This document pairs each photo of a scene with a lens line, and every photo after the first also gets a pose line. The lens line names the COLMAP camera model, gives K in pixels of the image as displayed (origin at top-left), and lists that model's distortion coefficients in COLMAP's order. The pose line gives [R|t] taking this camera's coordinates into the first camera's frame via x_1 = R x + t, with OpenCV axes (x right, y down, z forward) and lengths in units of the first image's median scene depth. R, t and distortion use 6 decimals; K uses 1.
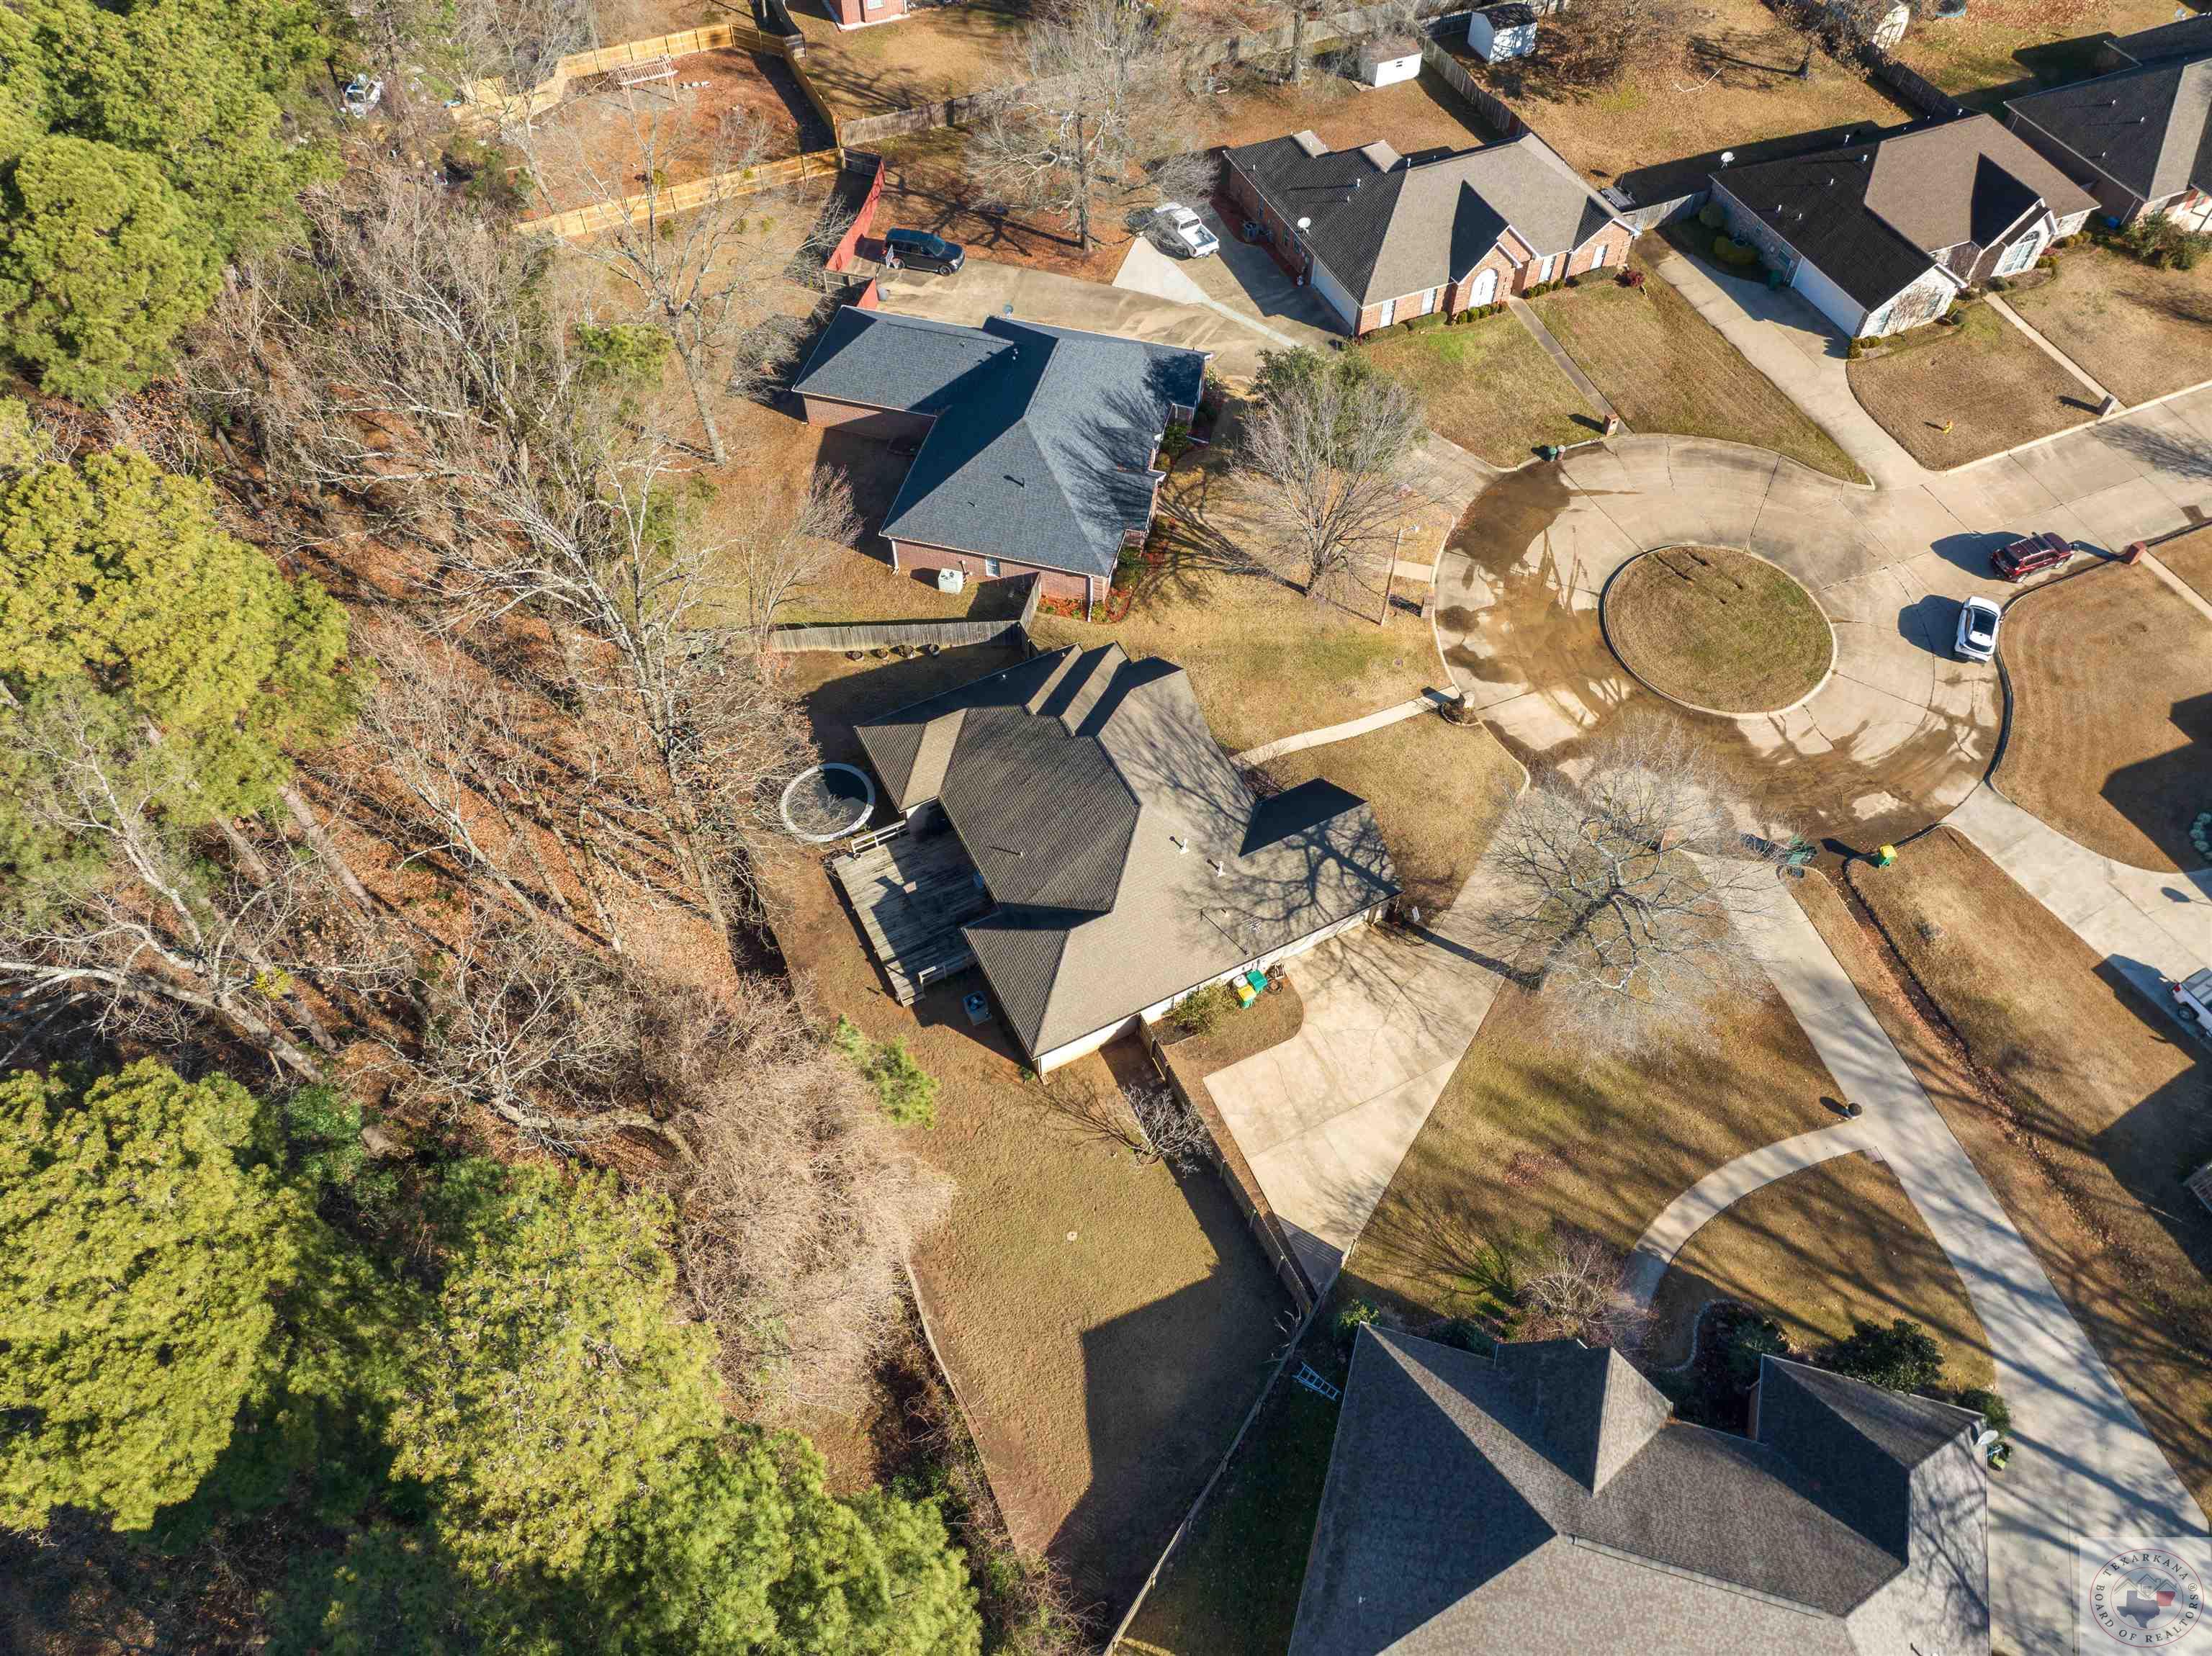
lens RADIAL K [[1568.2, 0, 1116.8], [0, 1568.2, 799.6], [0, 0, 1]] dist [-0.038855, -0.000592]
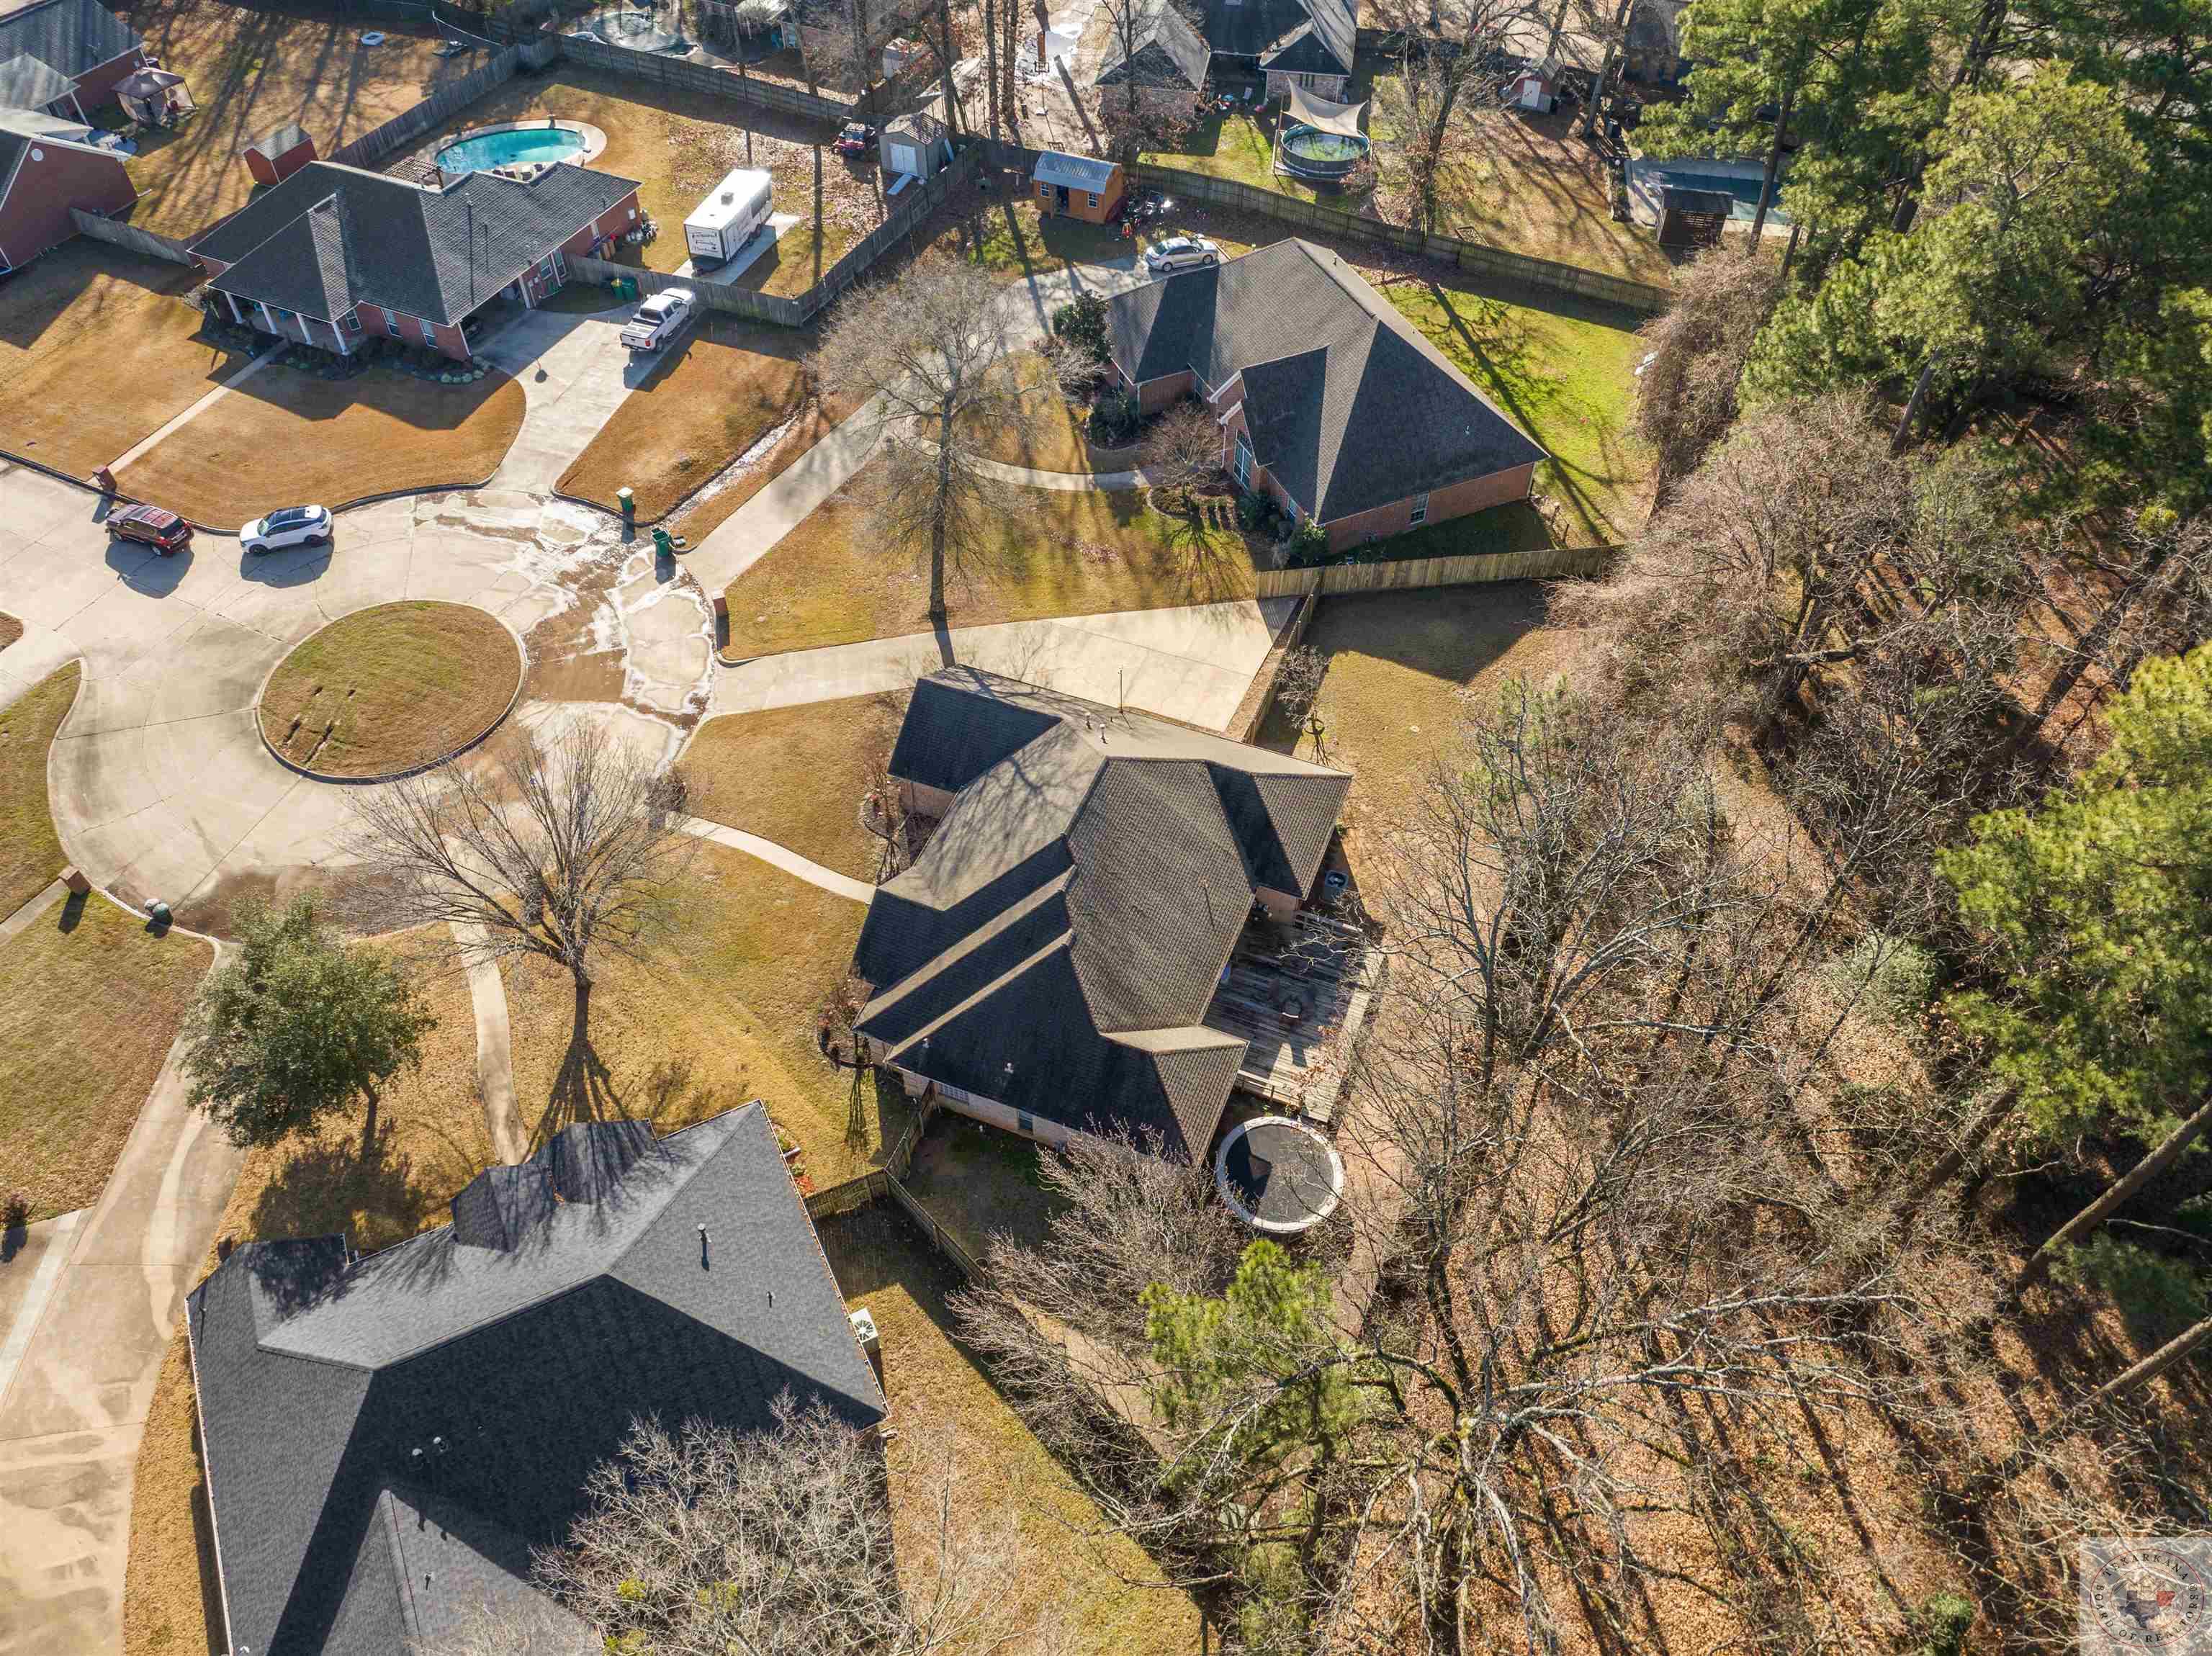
lens RADIAL K [[1571.5, 0, 1106.0], [0, 1571.5, 828.0], [0, 0, 1]] dist [-0.041280, 0.019091]
pose [[-0.656892, -0.577768, 0.484436, -0.379282], [0.603121, -0.017072, 0.797467, -0.611909], [-0.452480, 0.816023, 0.359678, 0.602864]]
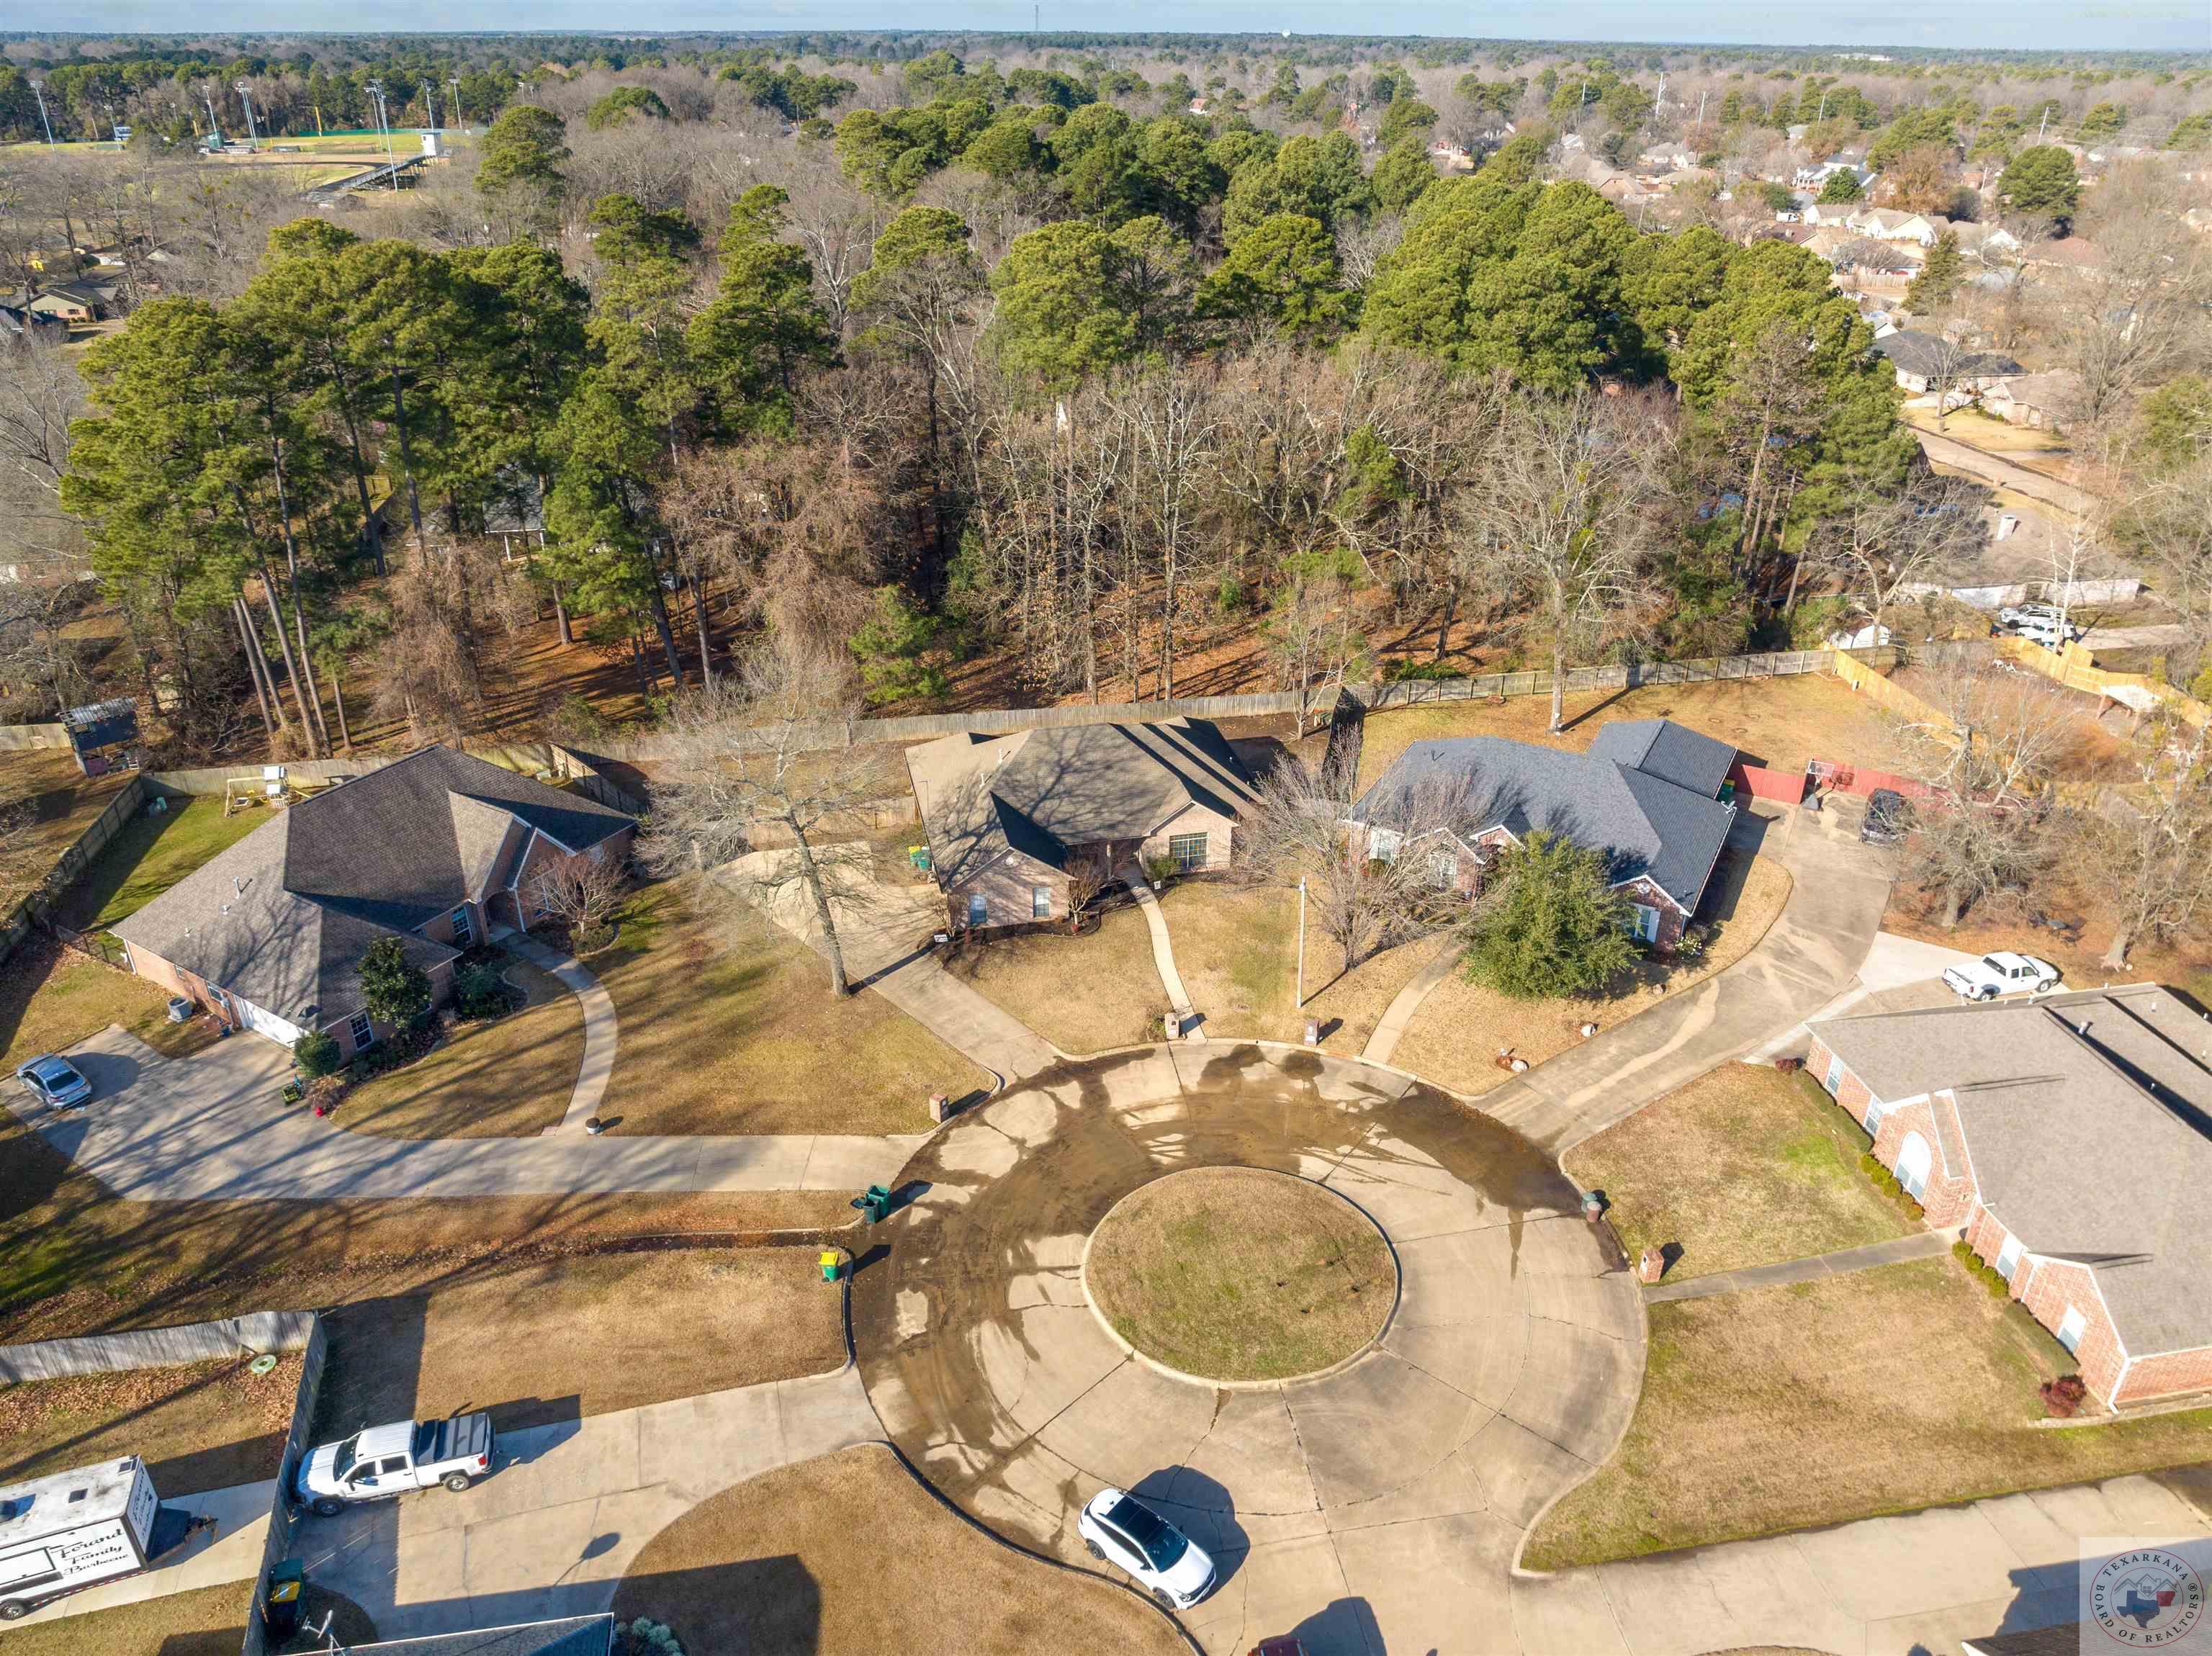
lens RADIAL K [[1568.2, 0, 1116.8], [0, 1568.2, 799.6], [0, 0, 1]] dist [-0.038855, -0.000592]
pose [[-0.241884, 0.422996, -0.873251, 1.007939], [-0.784839, 0.443898, 0.432415, -0.510361], [0.570544, 0.789955, 0.224612, 0.672625]]
